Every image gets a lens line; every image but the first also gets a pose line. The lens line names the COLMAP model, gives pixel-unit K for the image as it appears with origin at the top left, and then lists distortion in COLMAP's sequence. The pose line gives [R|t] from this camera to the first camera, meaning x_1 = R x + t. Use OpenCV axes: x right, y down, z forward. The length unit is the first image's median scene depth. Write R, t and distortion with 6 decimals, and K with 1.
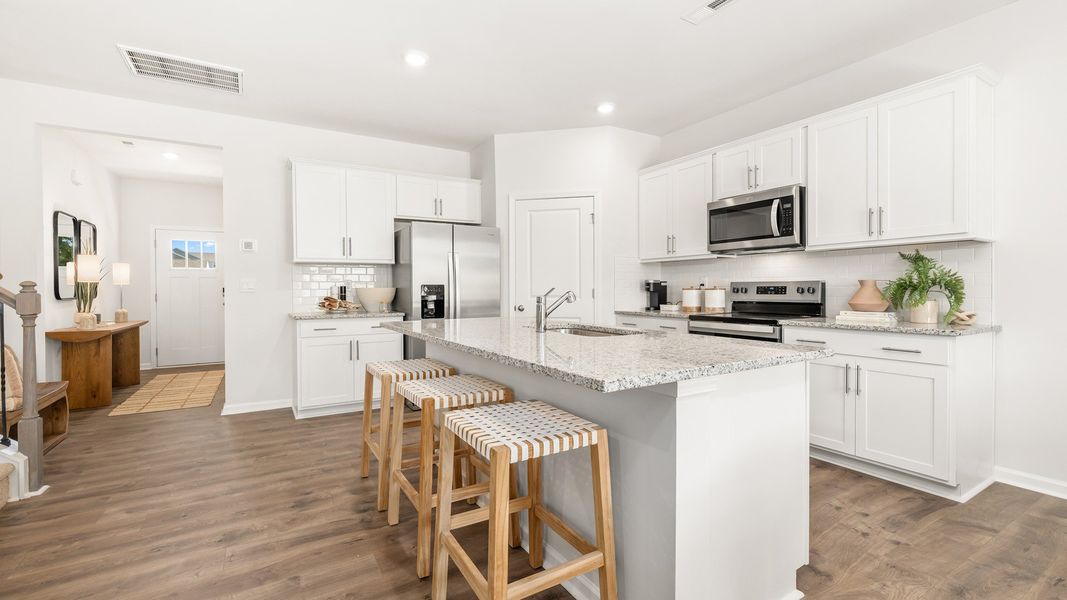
lens RADIAL K [[451.5, 0, 530.9], [0, 451.5, 292.8], [0, 0, 1]] dist [-0.001695, -0.000561]
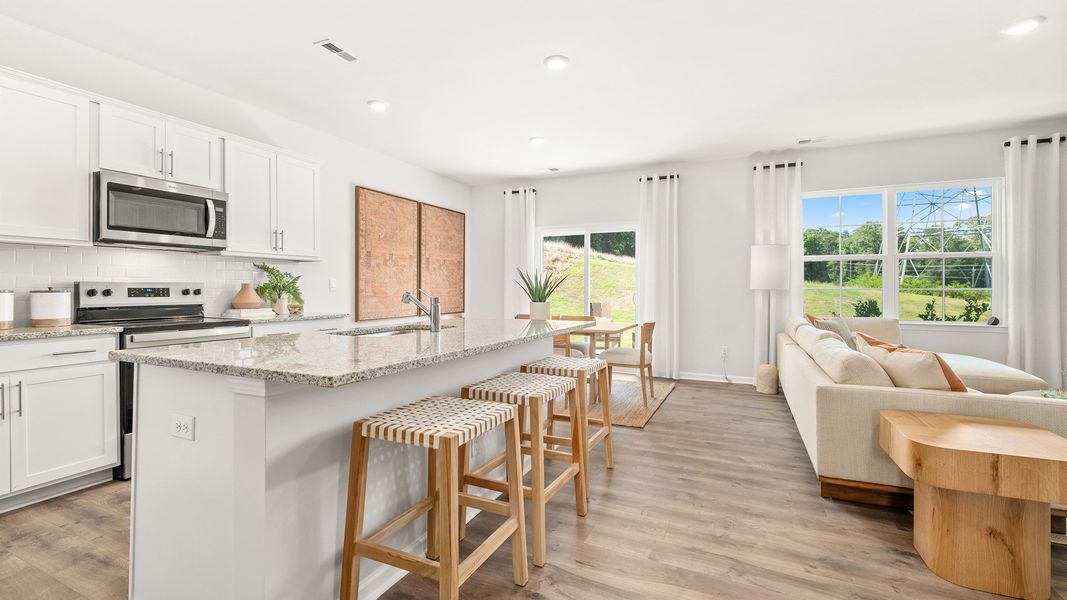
lens RADIAL K [[488.0, 0, 511.6], [0, 488.0, 289.8], [0, 0, 1]] dist [-0.029855, -0.000087]
pose [[-0.538677, 0.003396, 0.842505, -0.657071], [0.011912, 0.999923, 0.003586, -0.005951], [-0.842428, 0.011968, -0.538676, 0.947965]]
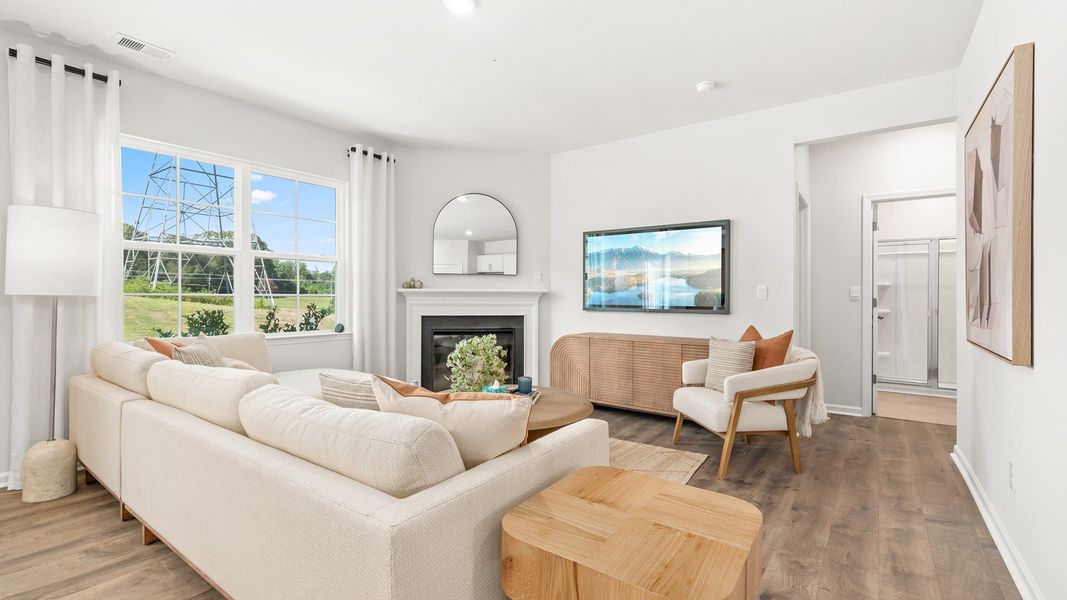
lens RADIAL K [[467.0, 0, 532.1], [0, 467.0, 295.7], [0, 0, 1]] dist [-0.002017, -0.000327]
pose [[-0.924184, 0.005990, -0.381901, -0.283360], [0.000906, 0.999909, 0.013489, -0.002192], [0.381947, 0.012121, -0.924105, 0.496674]]
